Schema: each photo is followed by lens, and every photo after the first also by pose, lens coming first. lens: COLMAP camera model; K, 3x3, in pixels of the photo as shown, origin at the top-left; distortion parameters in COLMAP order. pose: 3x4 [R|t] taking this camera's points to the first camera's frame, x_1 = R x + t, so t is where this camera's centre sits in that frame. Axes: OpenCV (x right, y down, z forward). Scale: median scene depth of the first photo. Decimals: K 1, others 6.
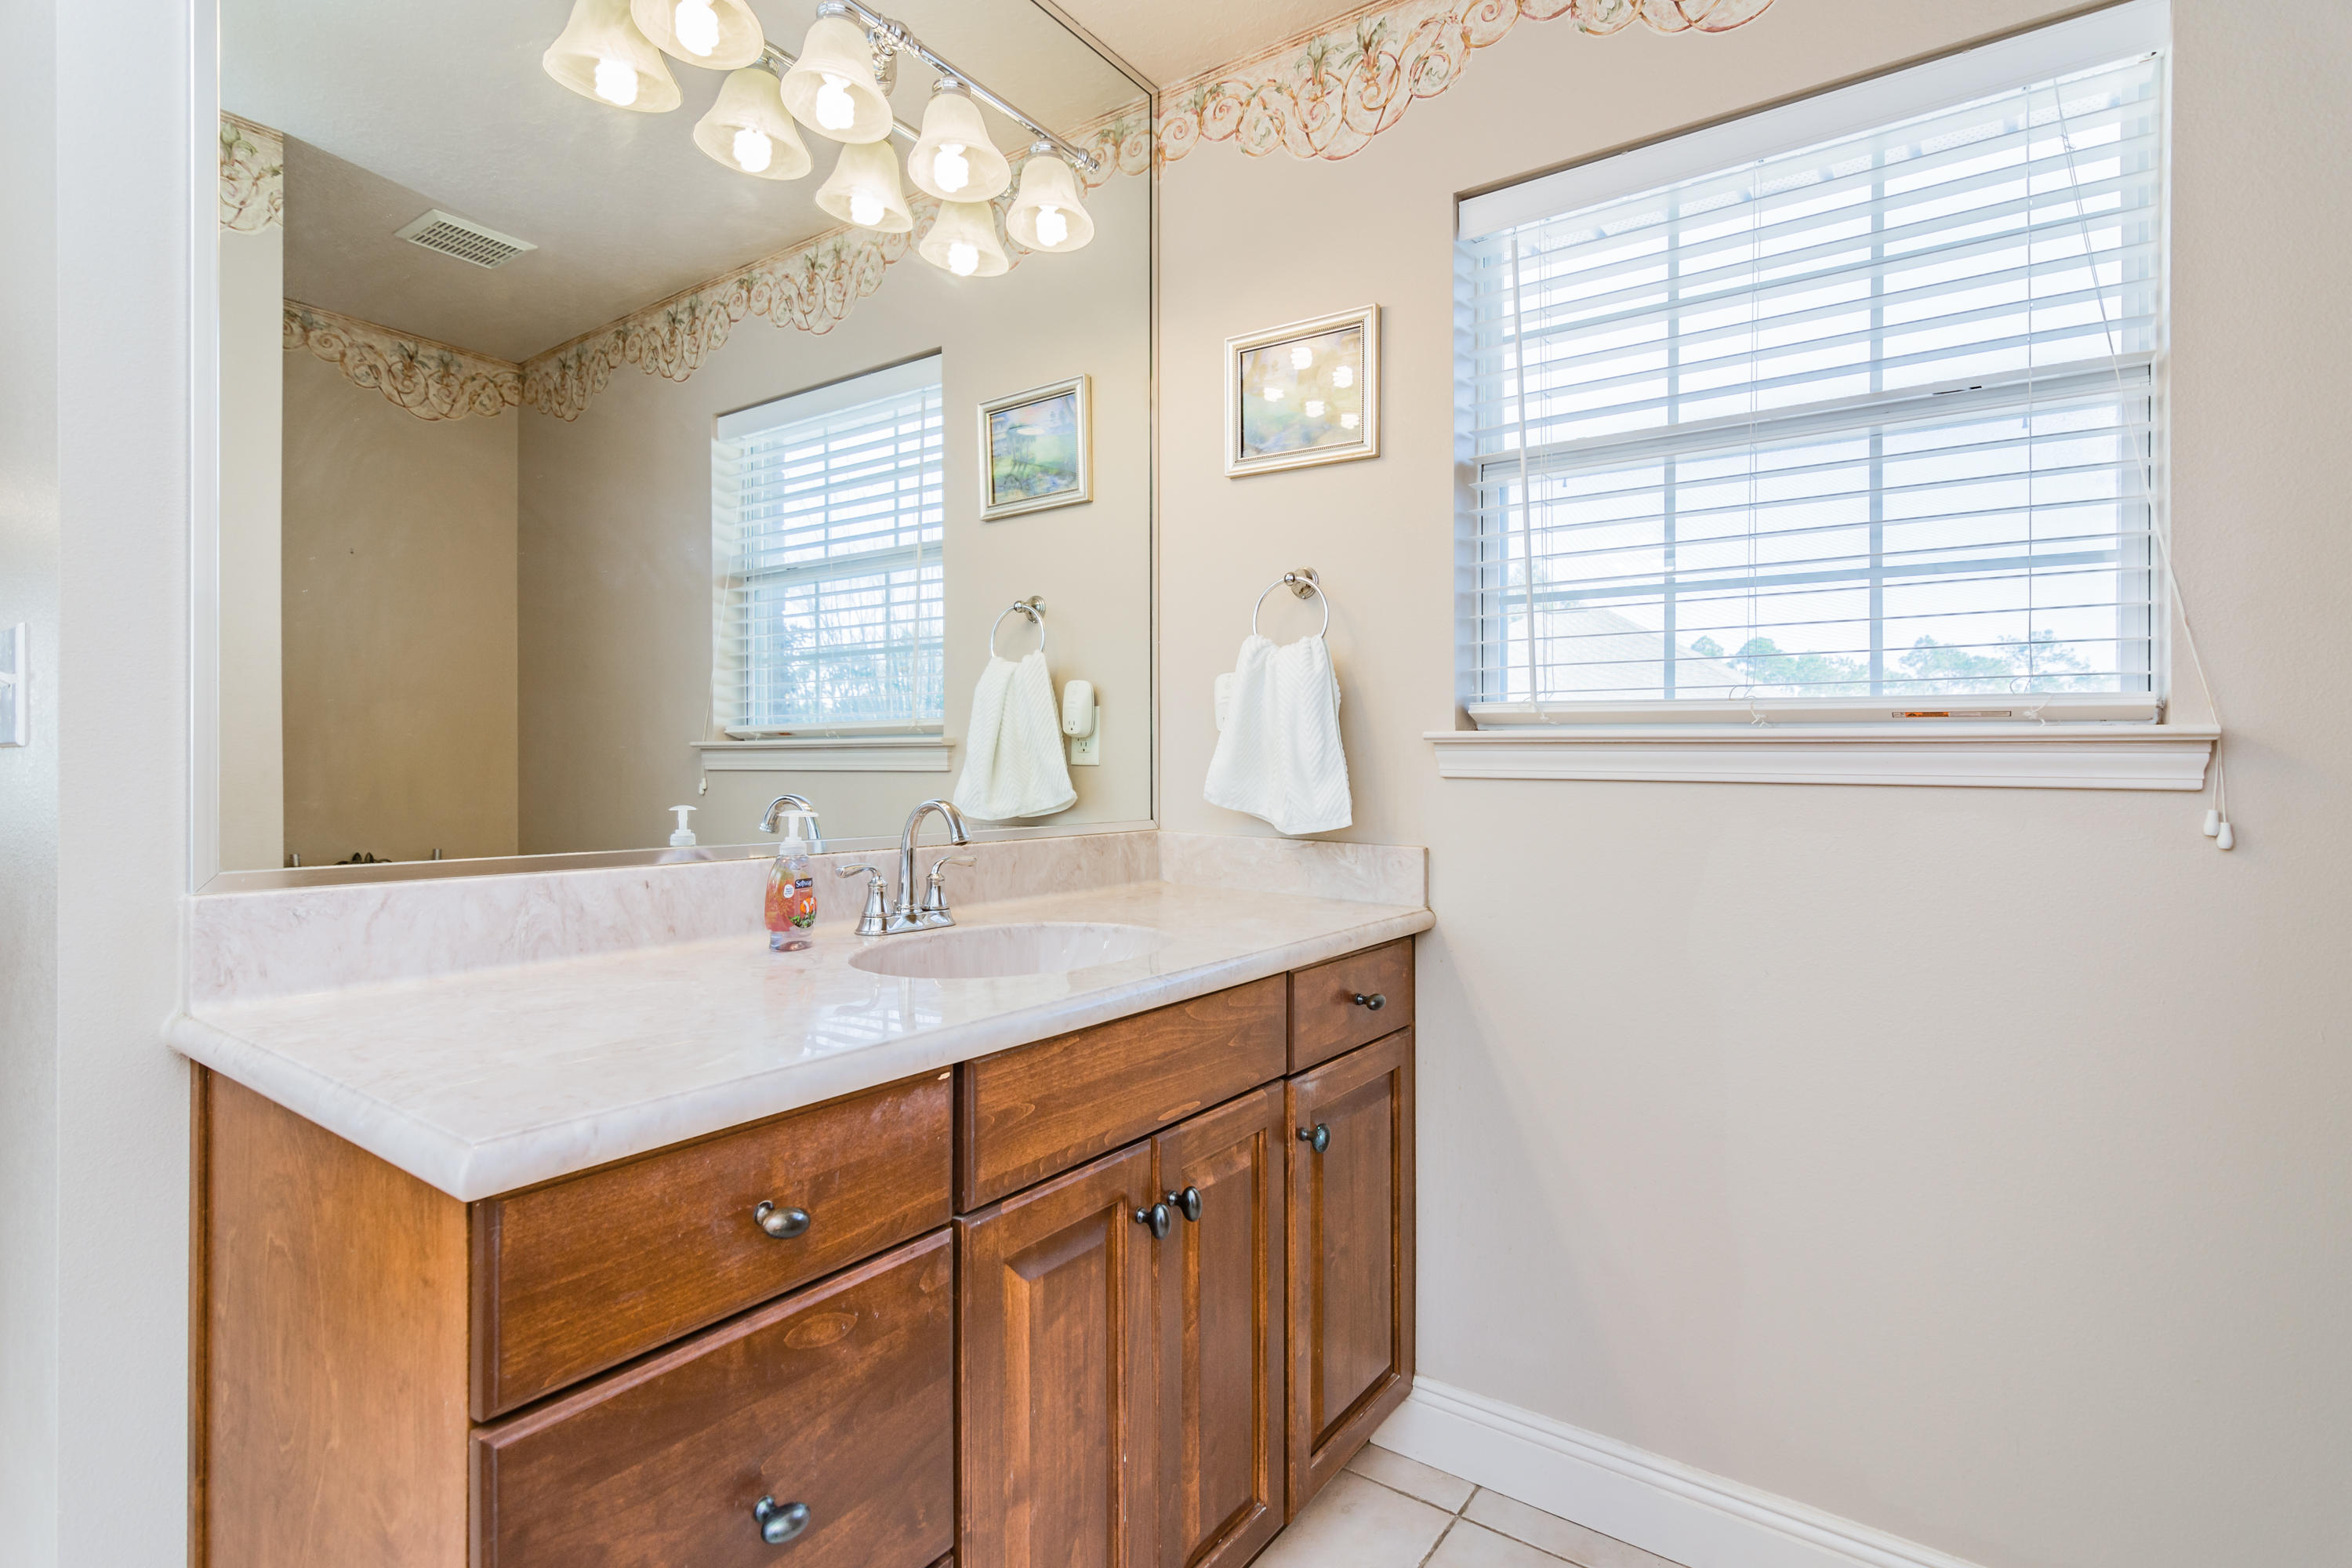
lens RADIAL K [[1133.9, 0, 1179.2], [0, 1133.9, 779.5], [0, 0, 1]] dist [0.000849, 0.000203]
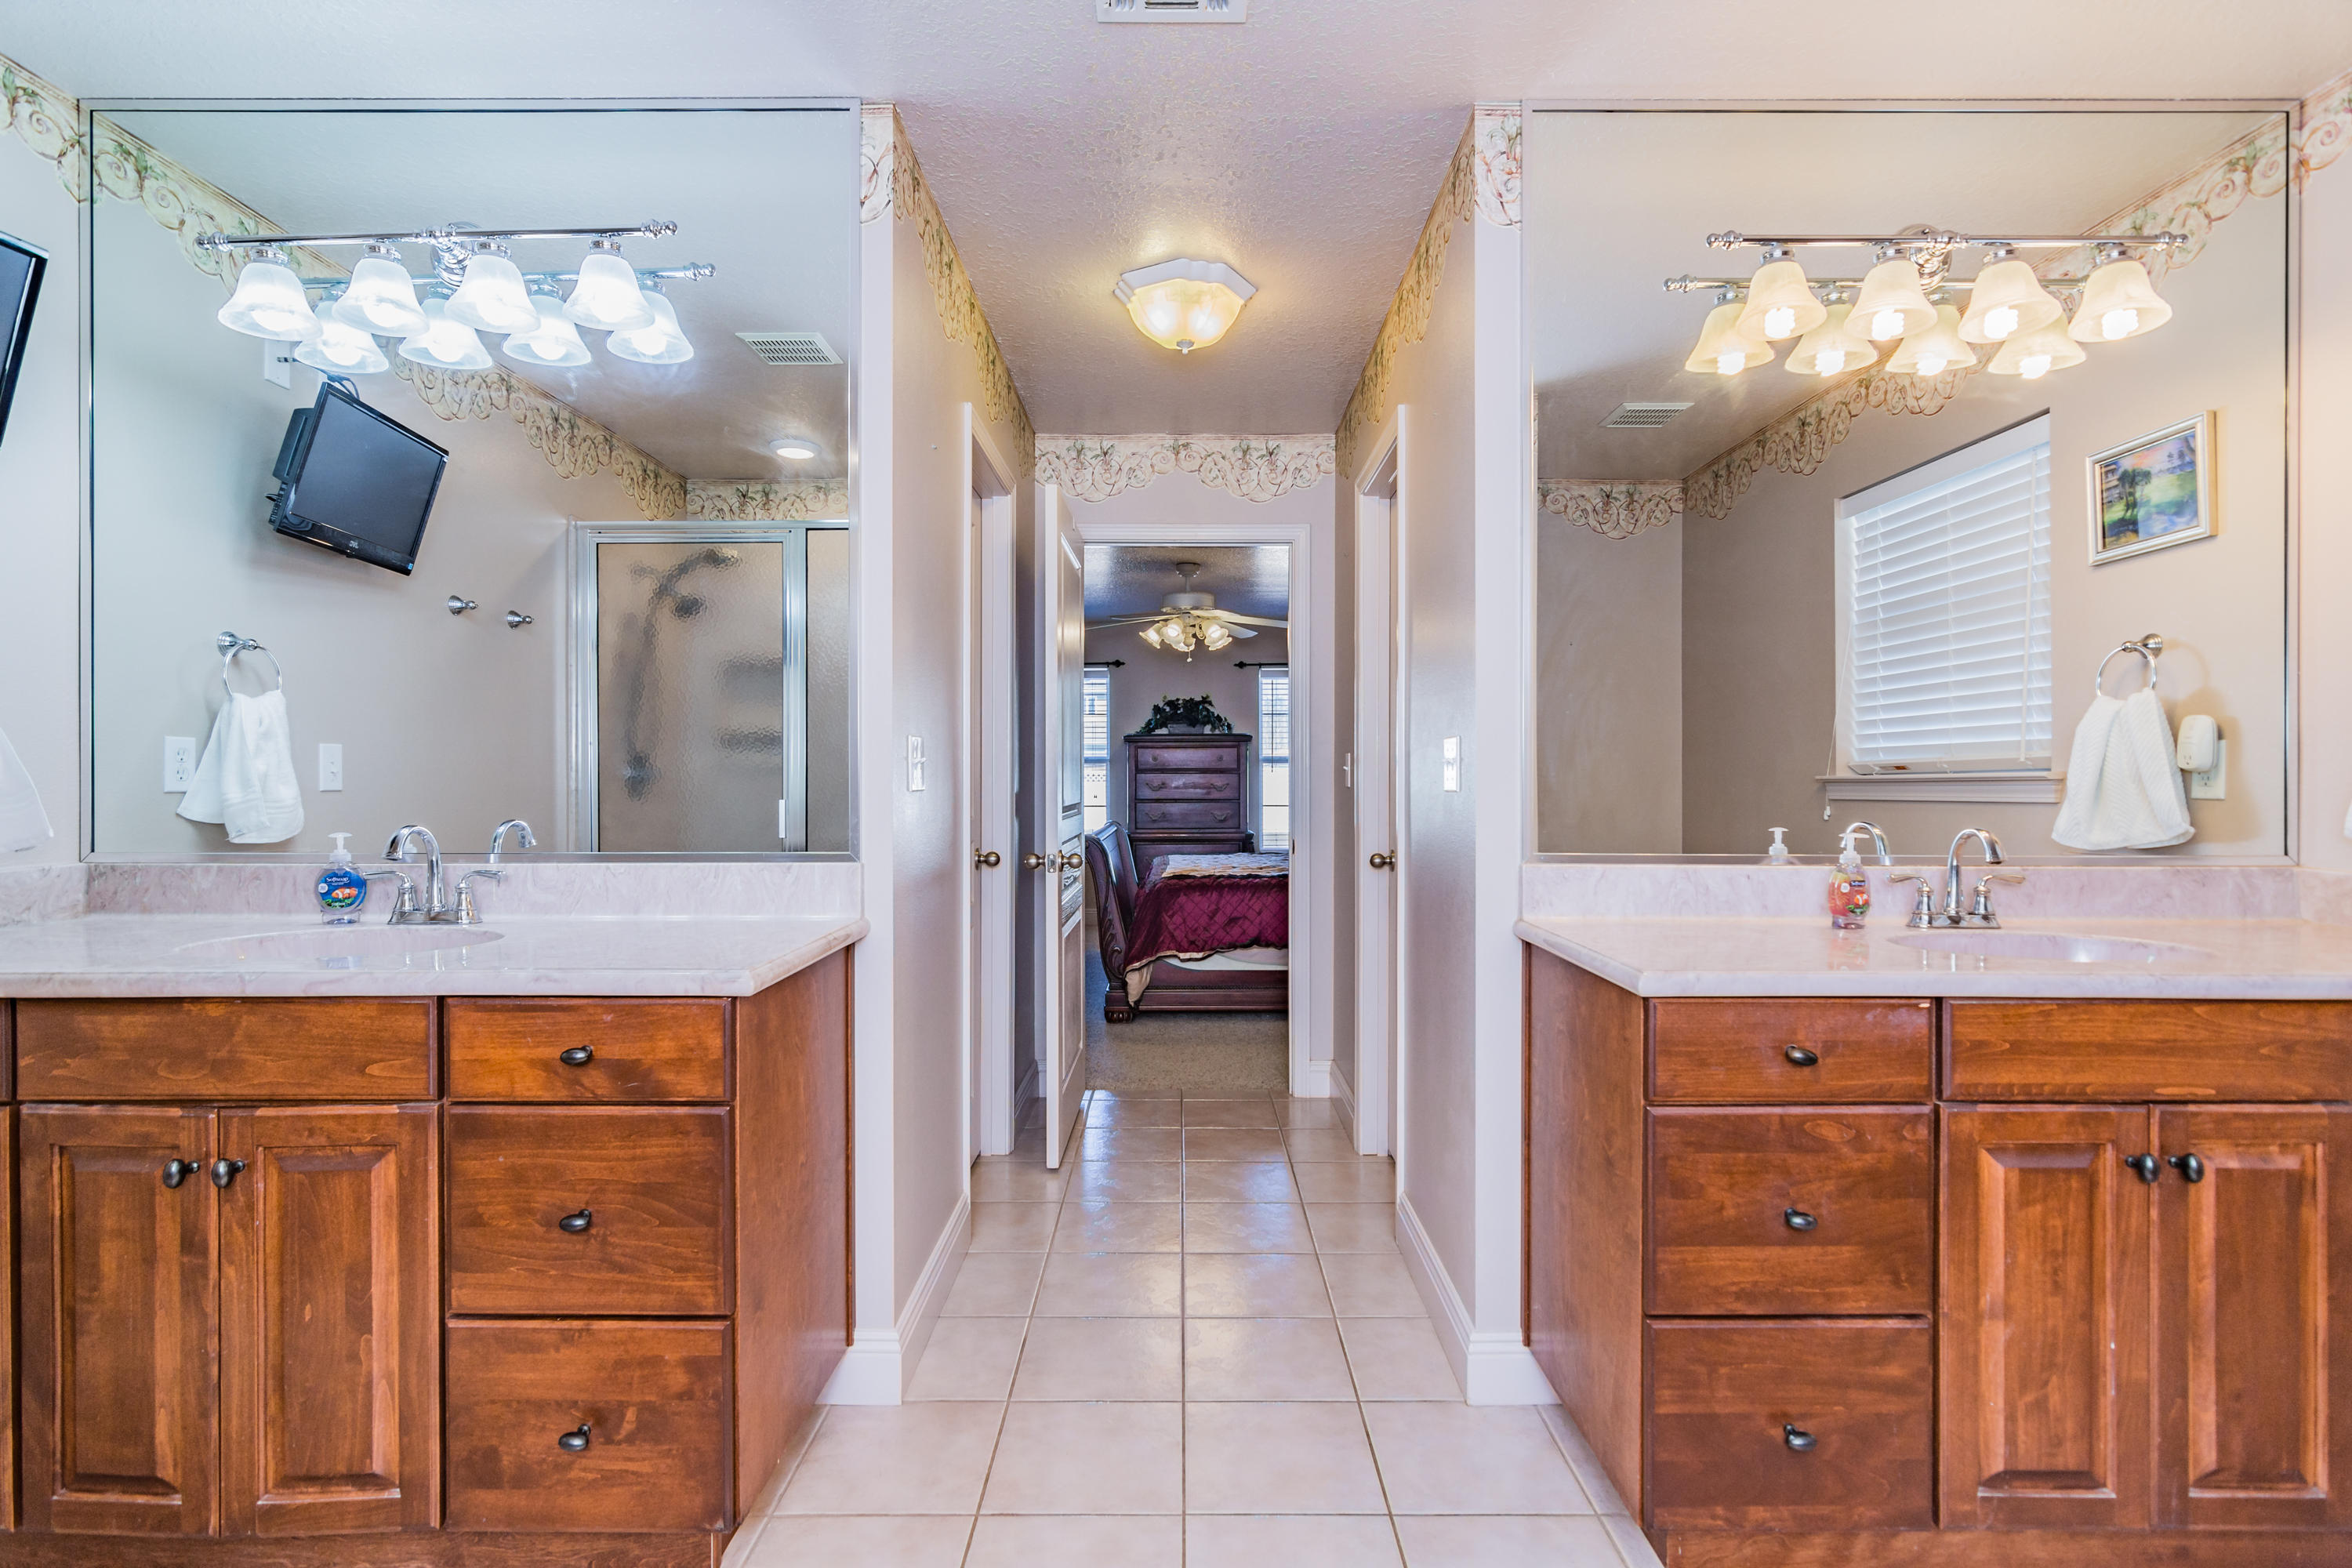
lens RADIAL K [[1133.9, 0, 1179.2], [0, 1133.9, 779.5], [0, 0, 1]] dist [0.000849, 0.000203]
pose [[0.580477, -0.008987, -0.814227, 0.328017], [-0.008291, 0.999822, -0.016946, -0.008384], [0.814235, 0.016587, 0.580299, -0.515507]]
